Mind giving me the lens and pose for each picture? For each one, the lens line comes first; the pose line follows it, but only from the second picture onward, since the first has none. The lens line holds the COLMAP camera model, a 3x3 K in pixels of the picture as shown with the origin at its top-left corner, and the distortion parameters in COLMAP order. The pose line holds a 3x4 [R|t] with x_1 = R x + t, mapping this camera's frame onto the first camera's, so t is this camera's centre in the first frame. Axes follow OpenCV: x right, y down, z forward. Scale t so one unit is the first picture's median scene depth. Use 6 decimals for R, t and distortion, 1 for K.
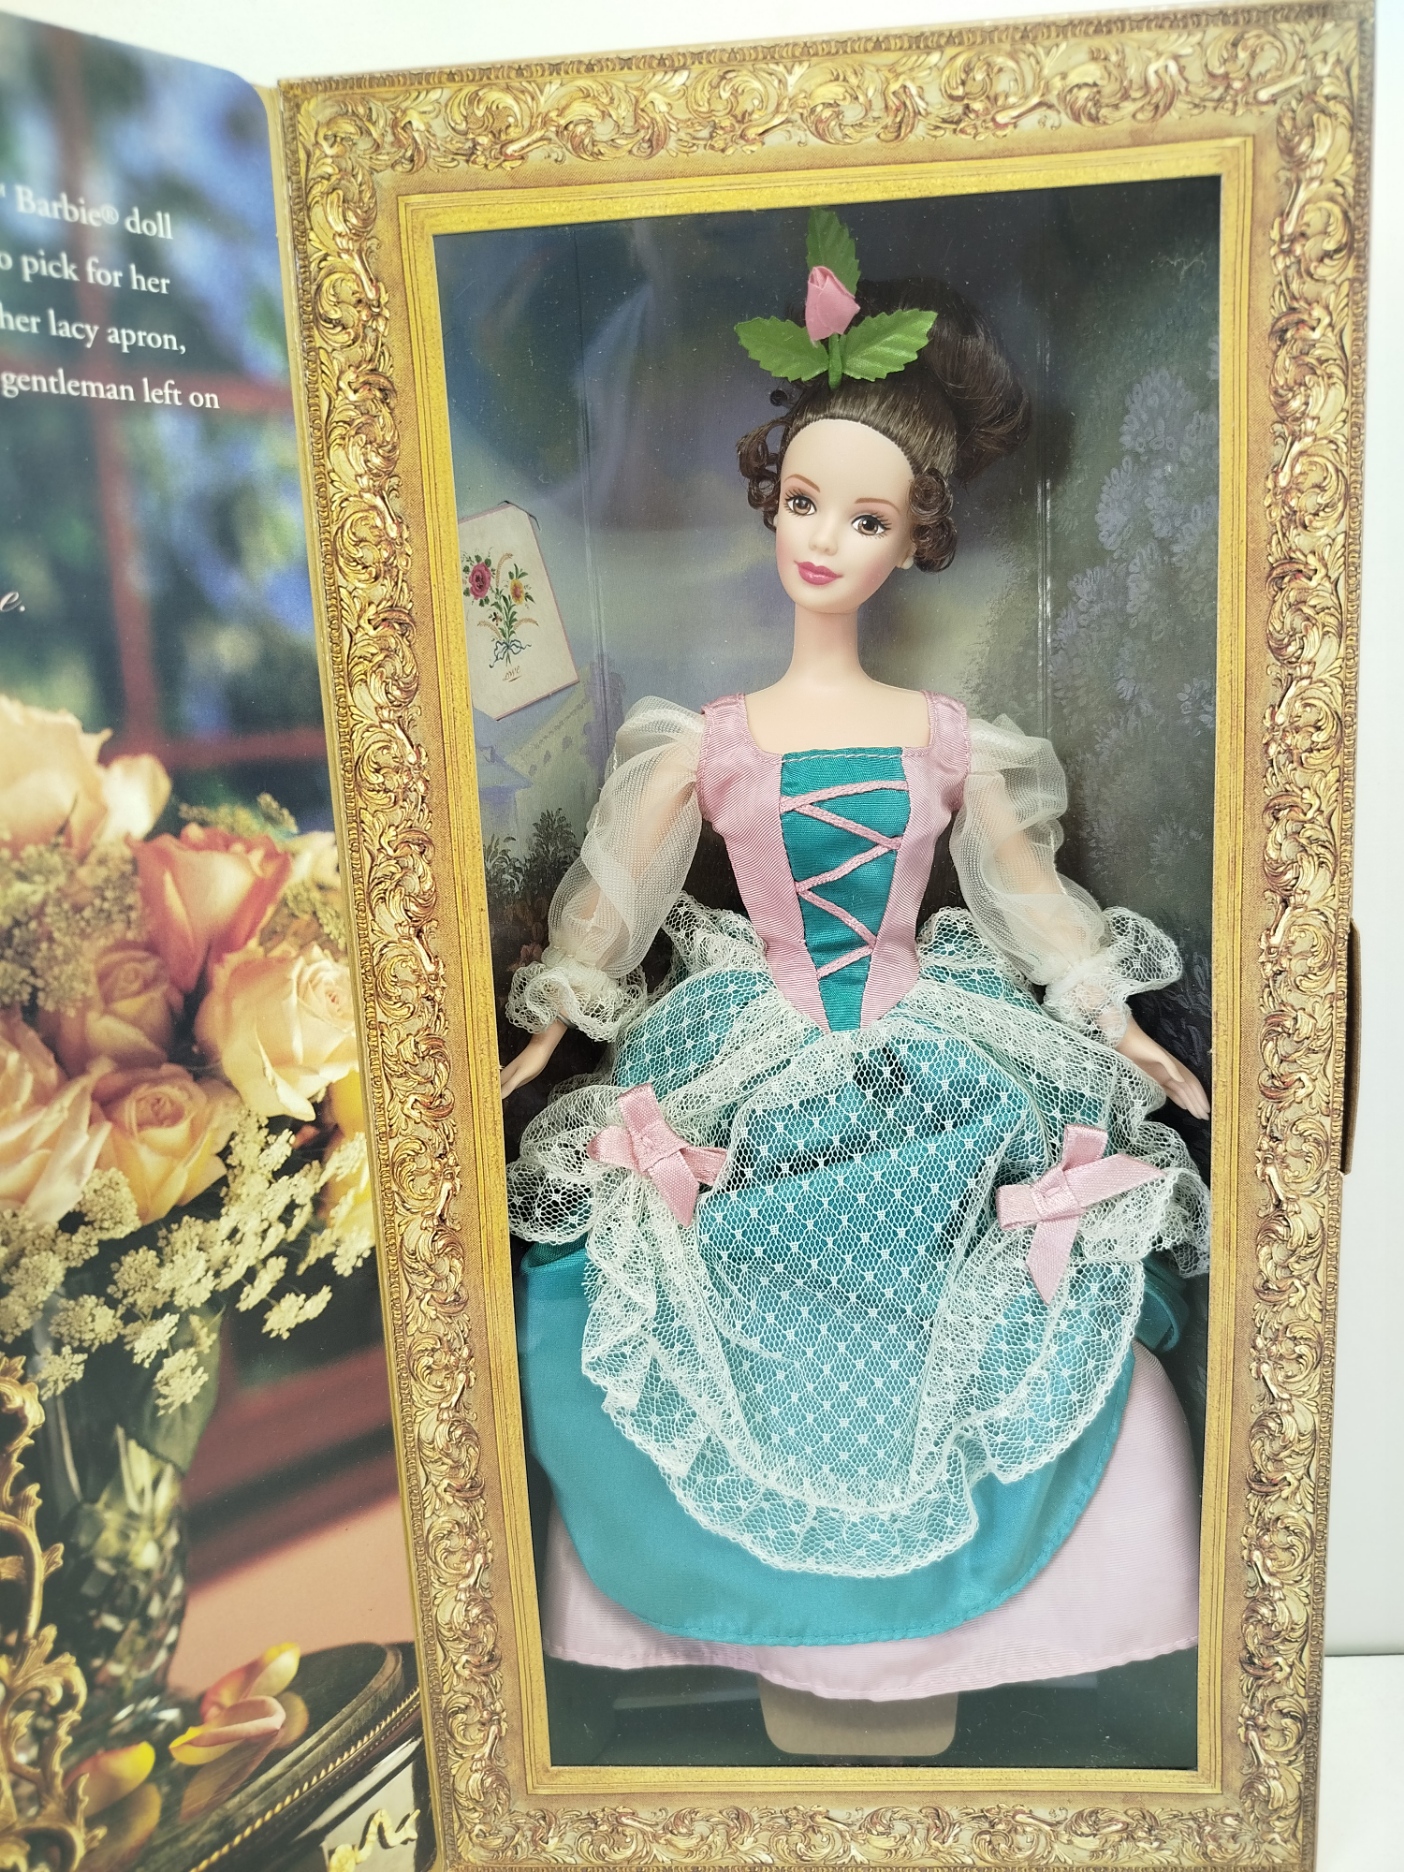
lens RADIAL K [[1356.2, 0, 704.4], [0, 1356.2, 946.6], [0, 0, 1]] dist [0.056578, -0.123209]
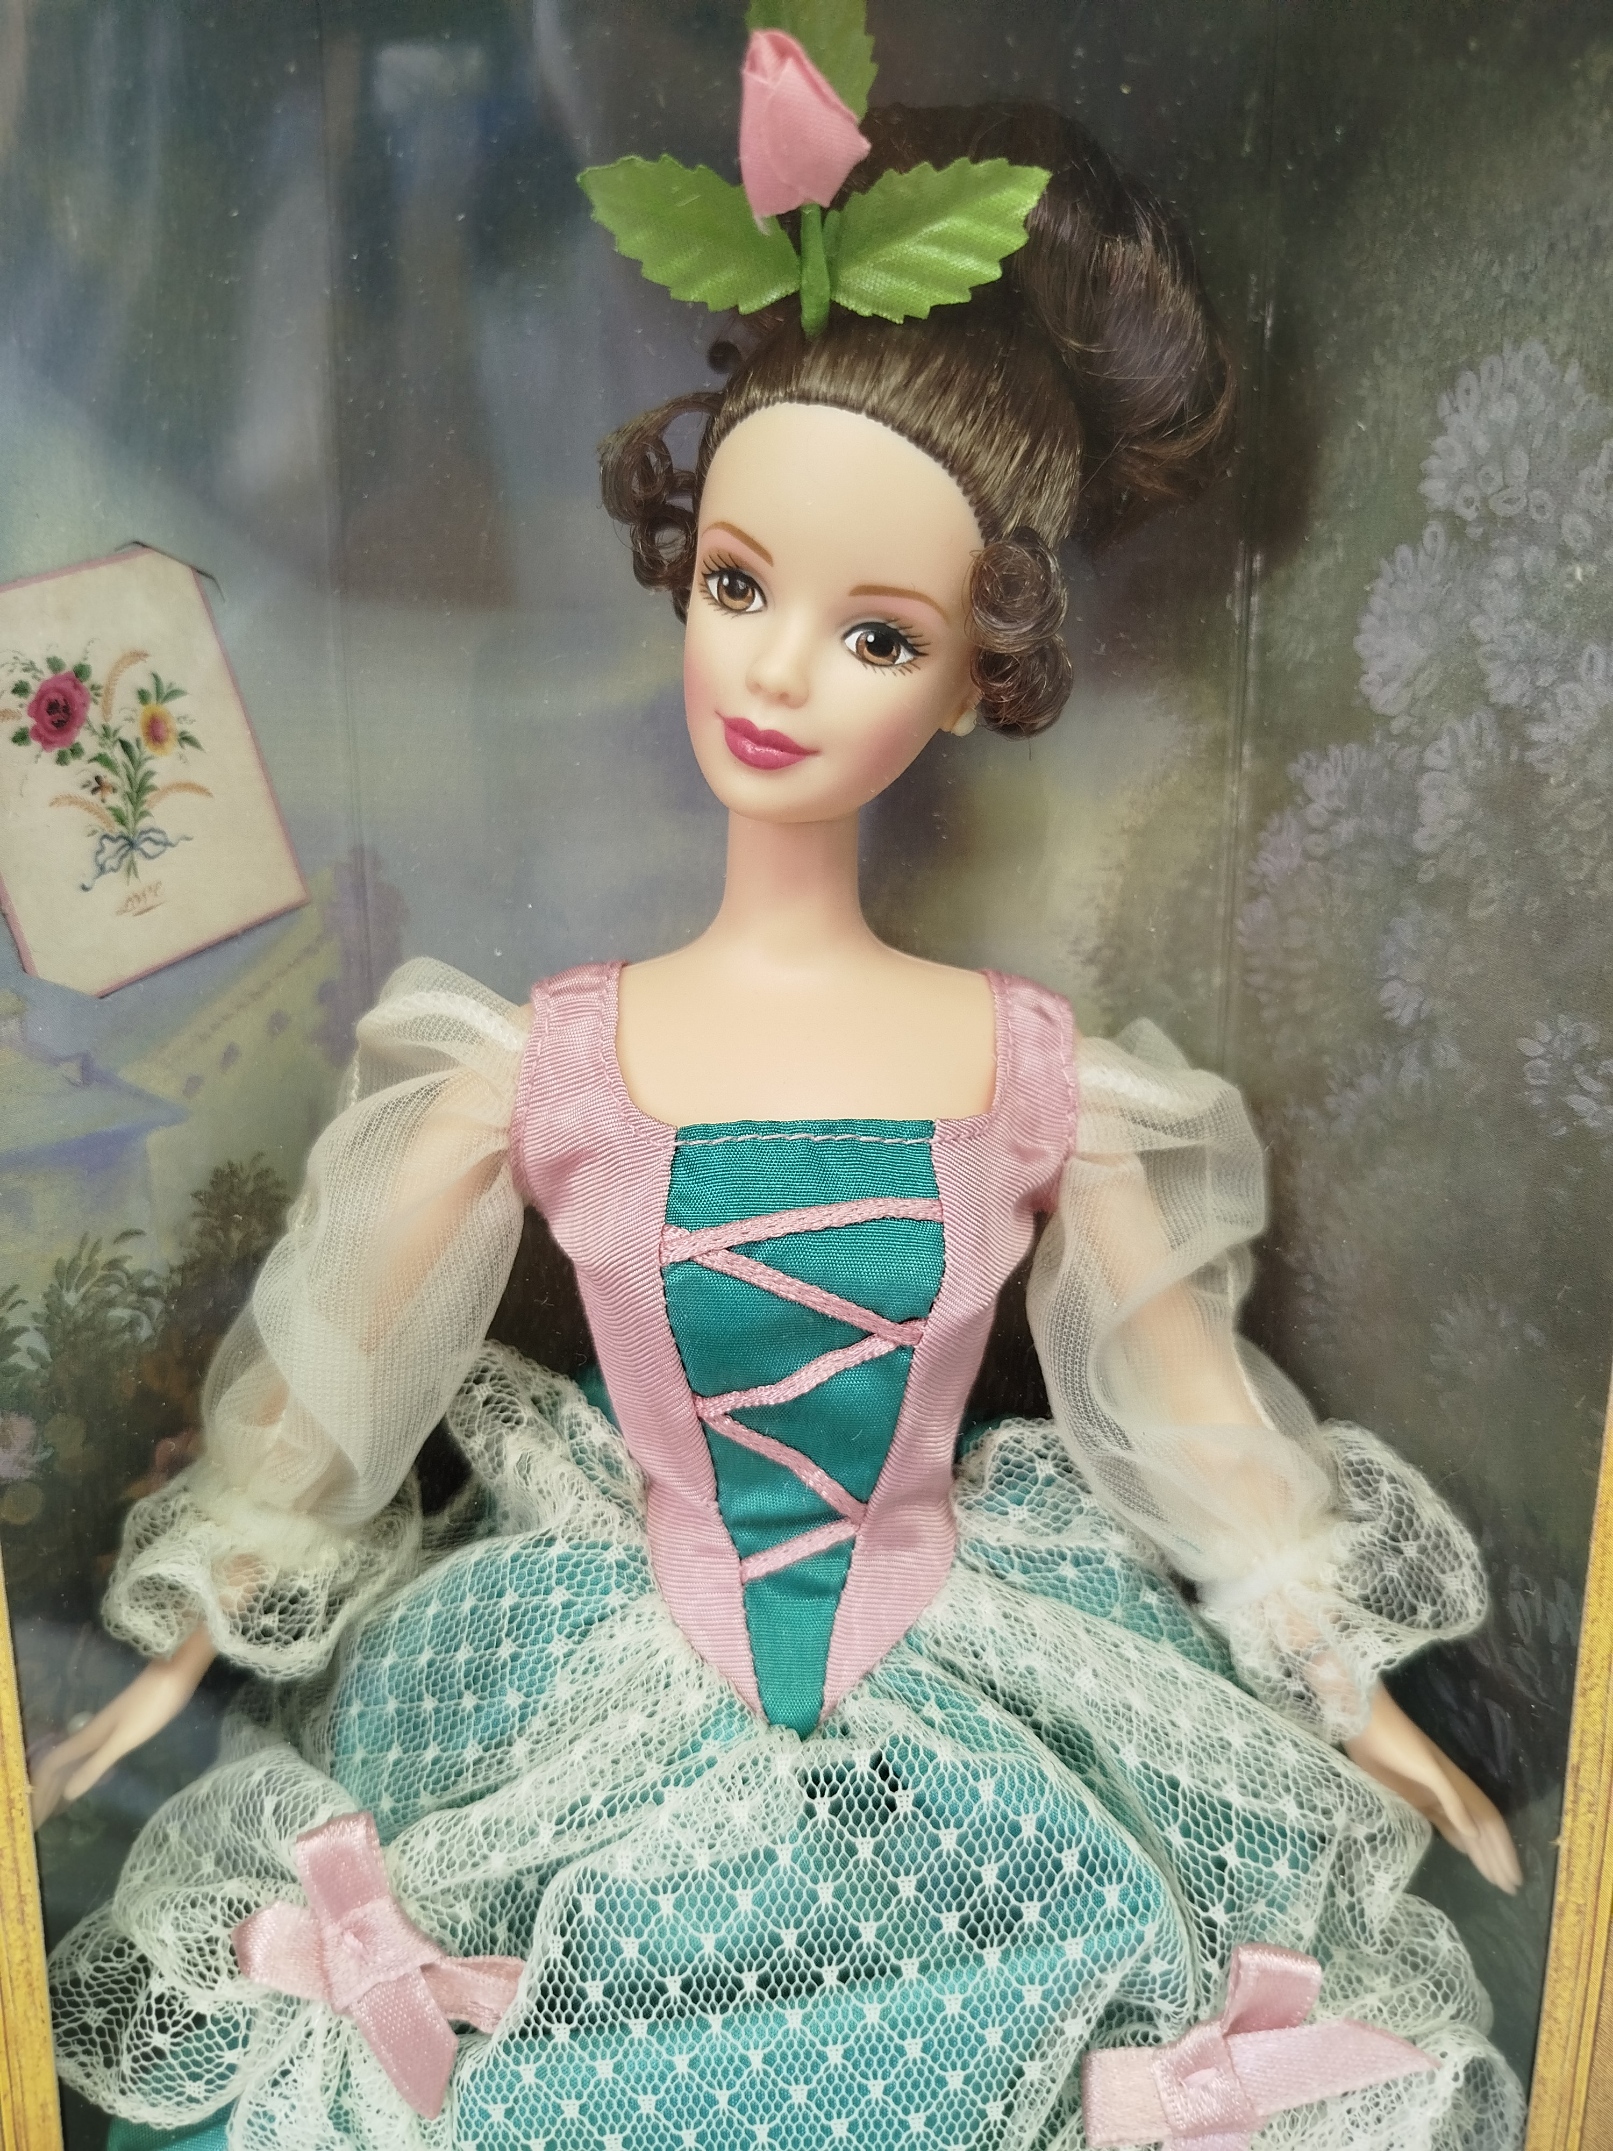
lens RADIAL K [[1568.5, 0, 806.5], [0, 1568.5, 1075.5], [0, 0, 1]] dist [0.003130, -0.094265]
pose [[0.998428, 0.041569, 0.037584, 0.082239], [-0.042922, 0.998432, 0.035937, -0.183026], [-0.036031, -0.037494, 0.998647, 0.474258]]
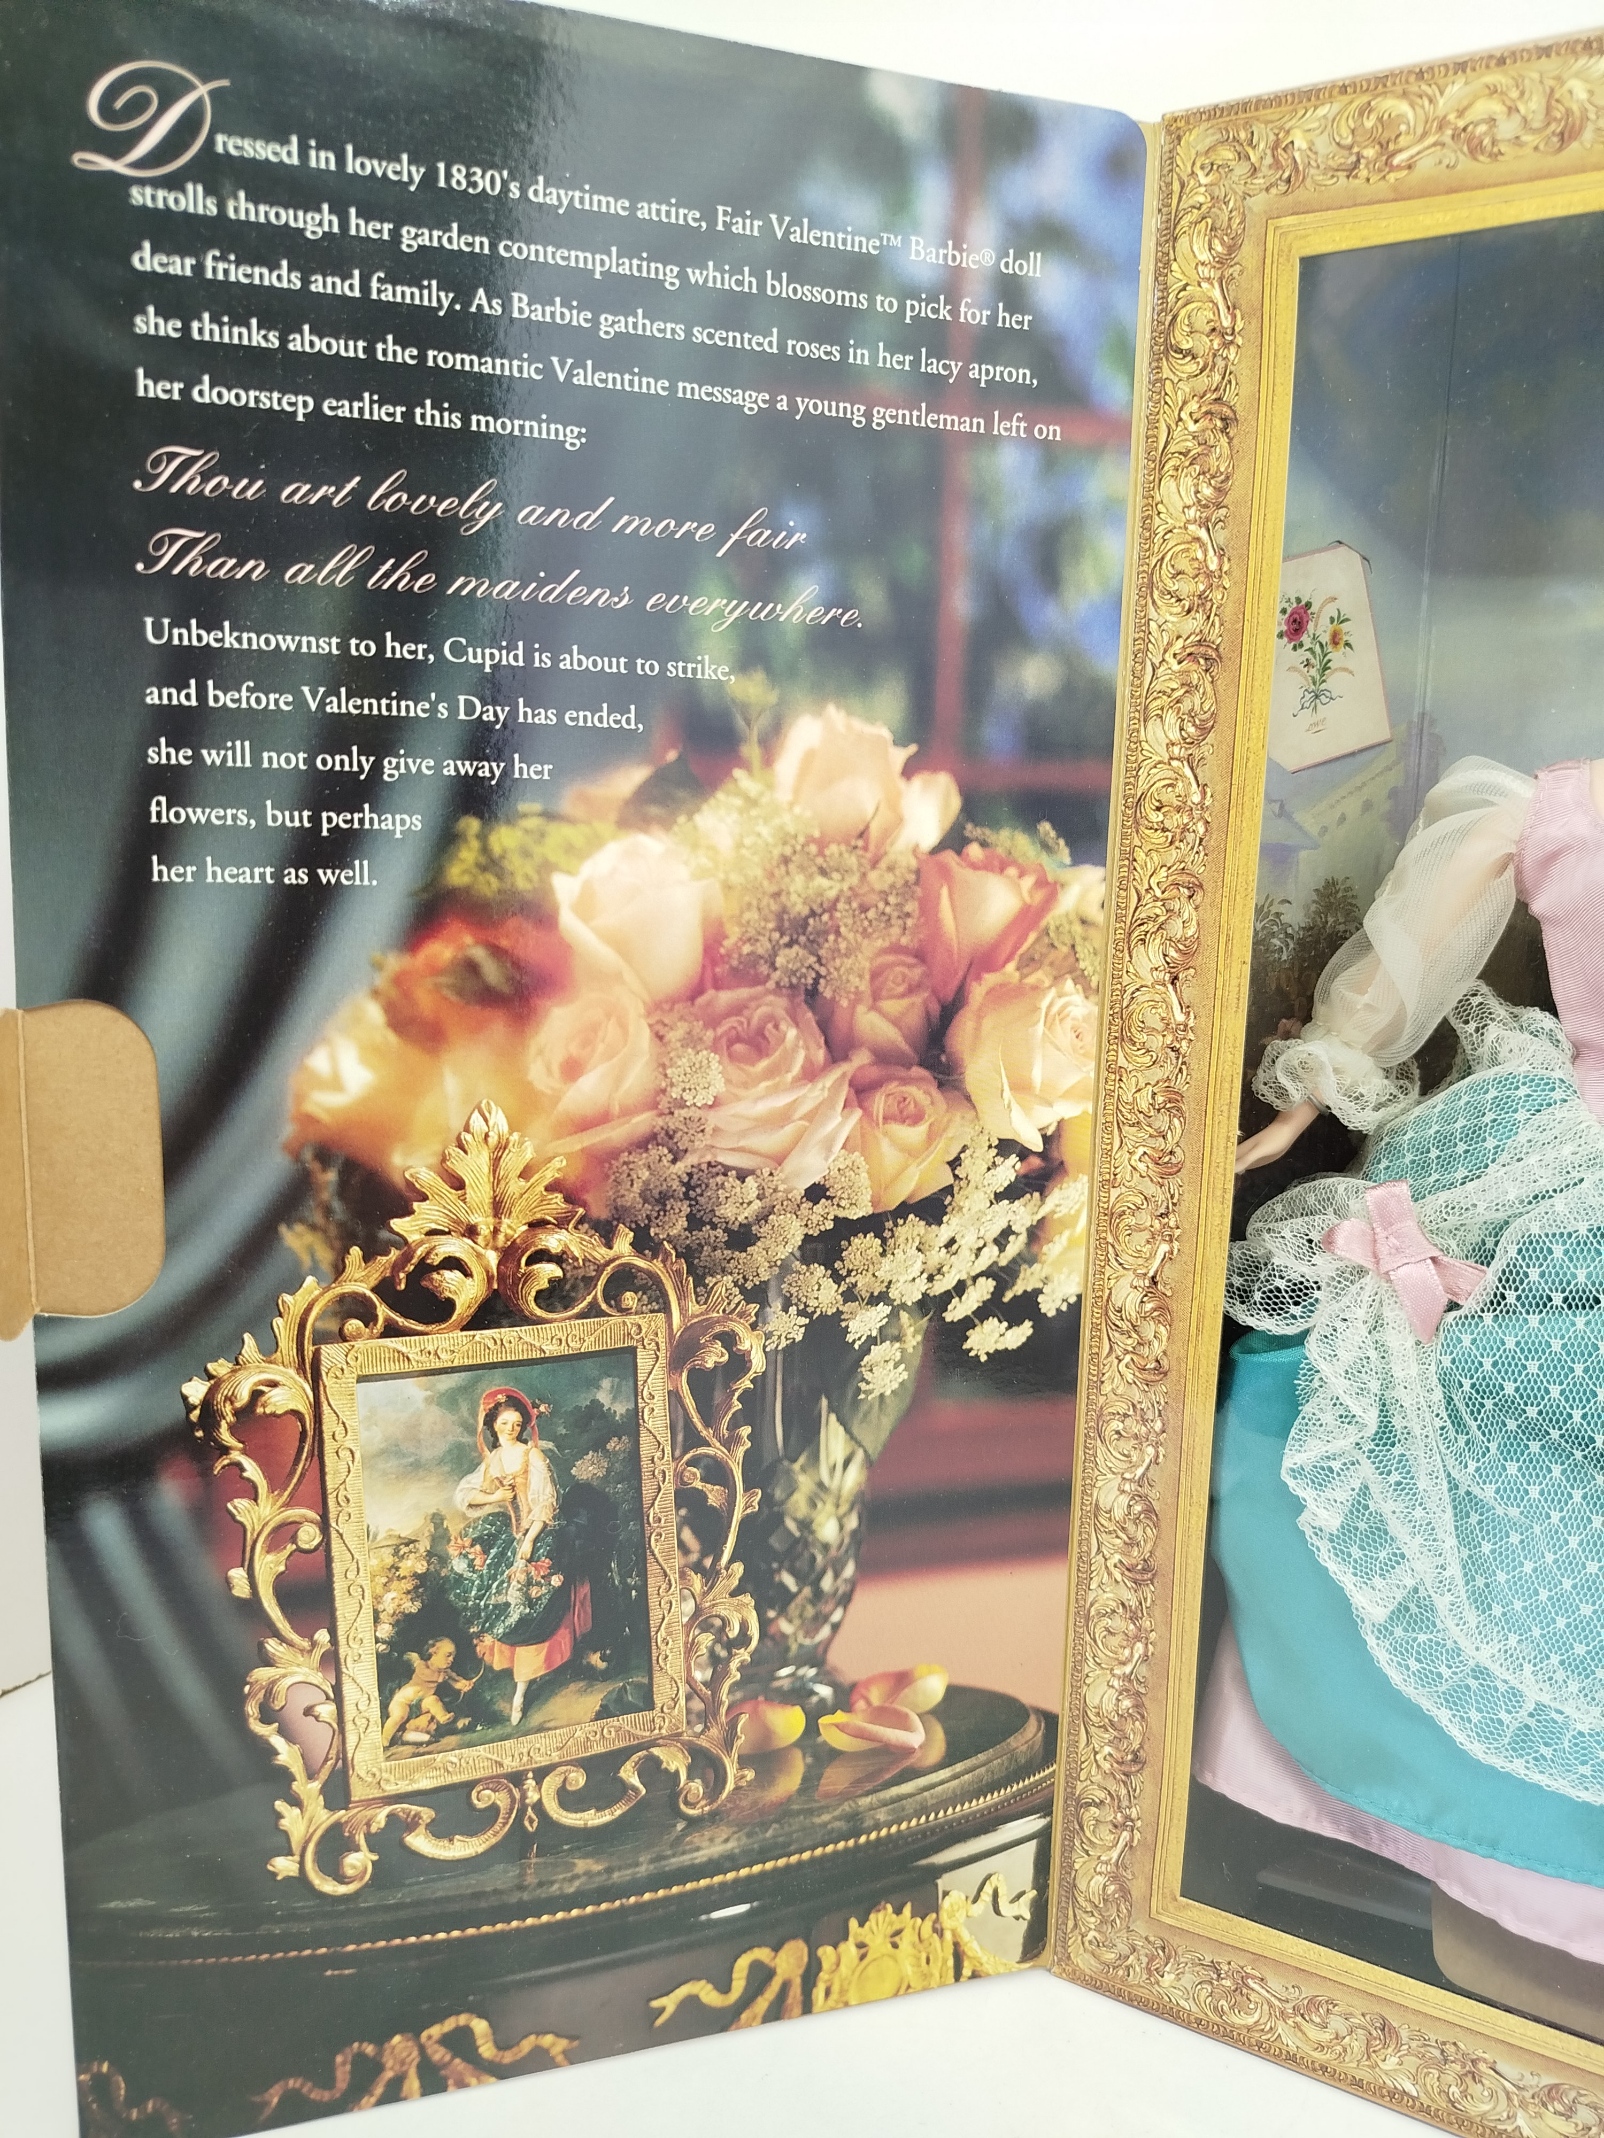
lens RADIAL K [[1525.8, 0, 802.0], [0, 1525.8, 1069.0], [0, 0, 1]] dist [-0.004253, -0.010744]
pose [[0.893975, 0.139456, -0.425865, 0.021569], [-0.148404, 0.988850, 0.012283, 0.076353], [0.422829, 0.052219, 0.904704, -0.082501]]
